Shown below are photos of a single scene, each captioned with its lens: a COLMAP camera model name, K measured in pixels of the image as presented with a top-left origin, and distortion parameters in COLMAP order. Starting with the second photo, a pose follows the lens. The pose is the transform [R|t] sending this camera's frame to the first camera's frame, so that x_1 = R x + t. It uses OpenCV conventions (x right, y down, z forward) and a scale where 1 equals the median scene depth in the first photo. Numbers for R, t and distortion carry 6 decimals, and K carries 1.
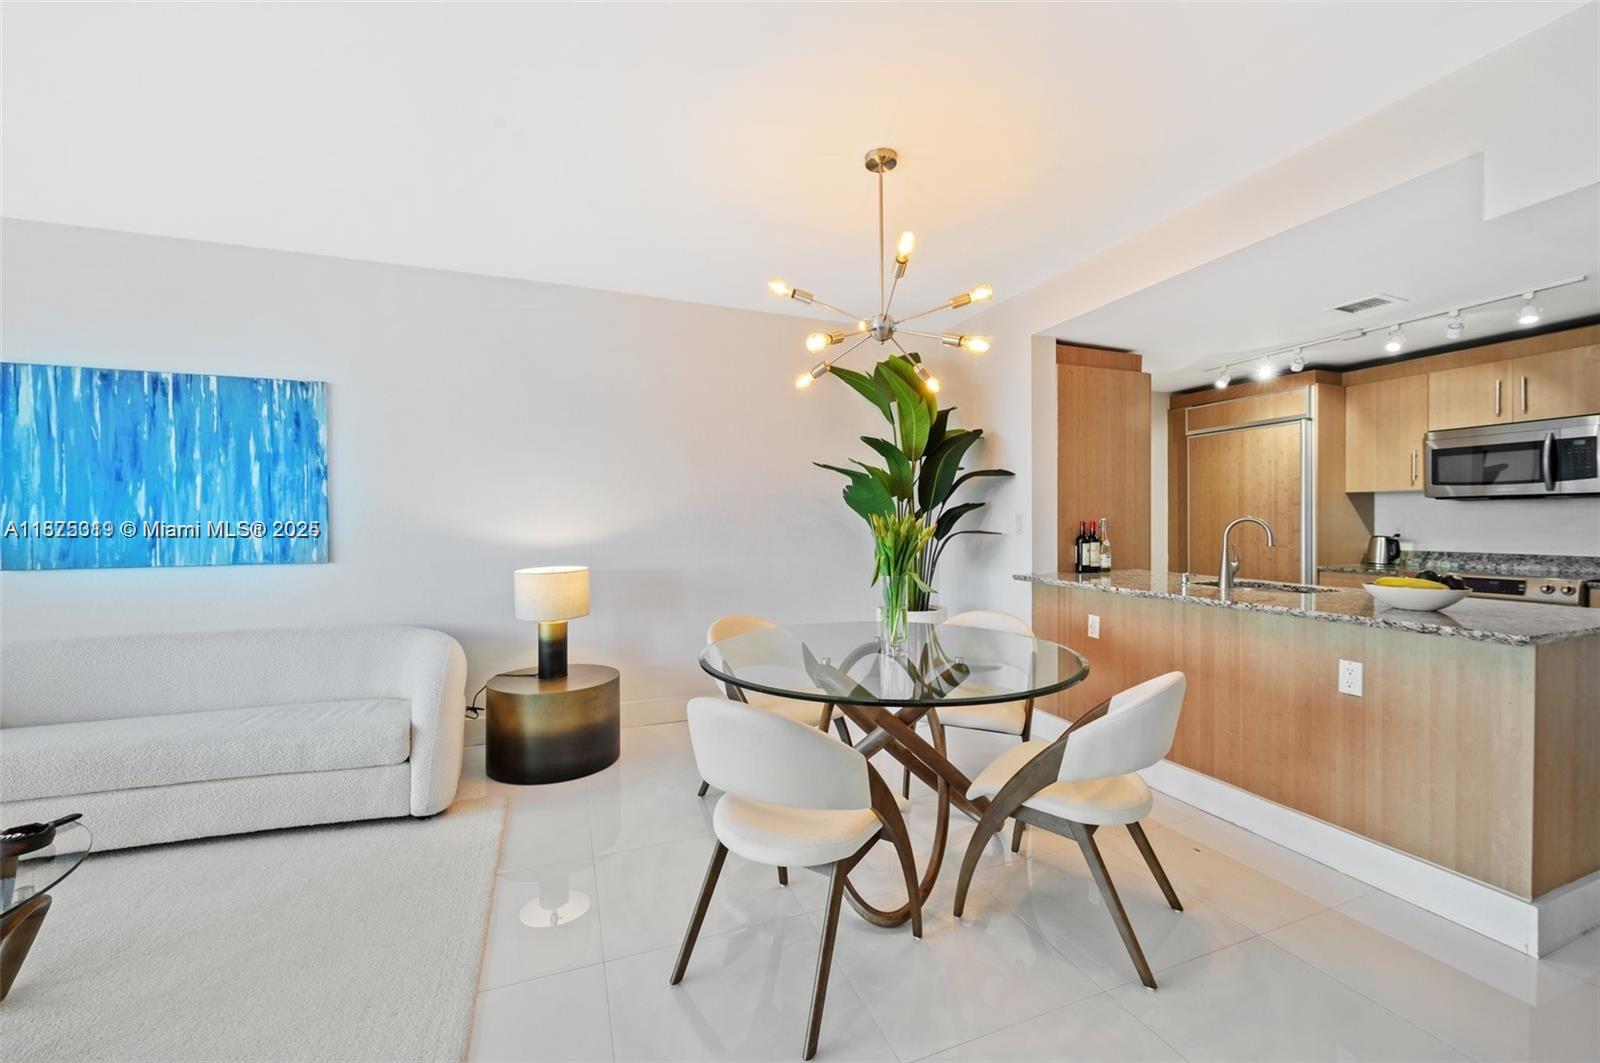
lens RADIAL K [[639.2, 0, 833.7], [0, 639.2, 526.7], [0, 0, 1]] dist [-0.013389, 0.000241]
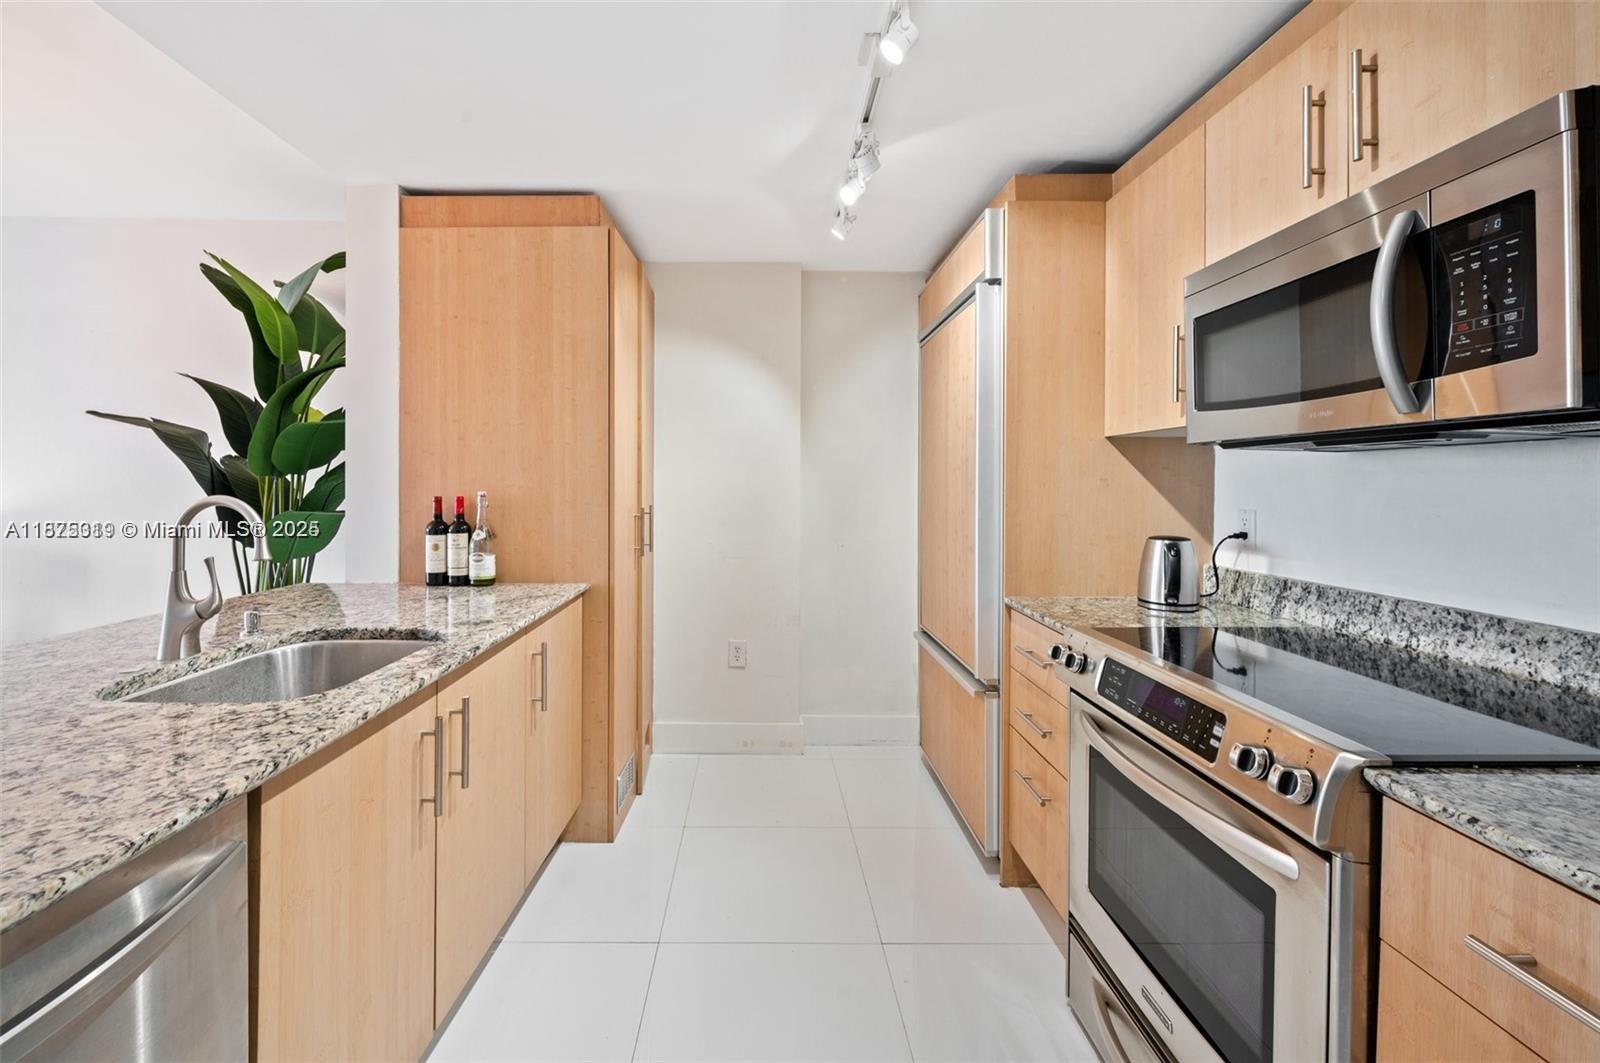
lens RADIAL K [[674.8, 0, 784.0], [0, 674.8, 493.3], [0, 0, 1]] dist [-0.003740, -0.000541]
pose [[0.927333, 0.009452, -0.374117, 1.087727], [-0.007142, 0.999946, 0.007560, -0.021610], [0.374168, -0.004339, 0.927351, 0.660366]]
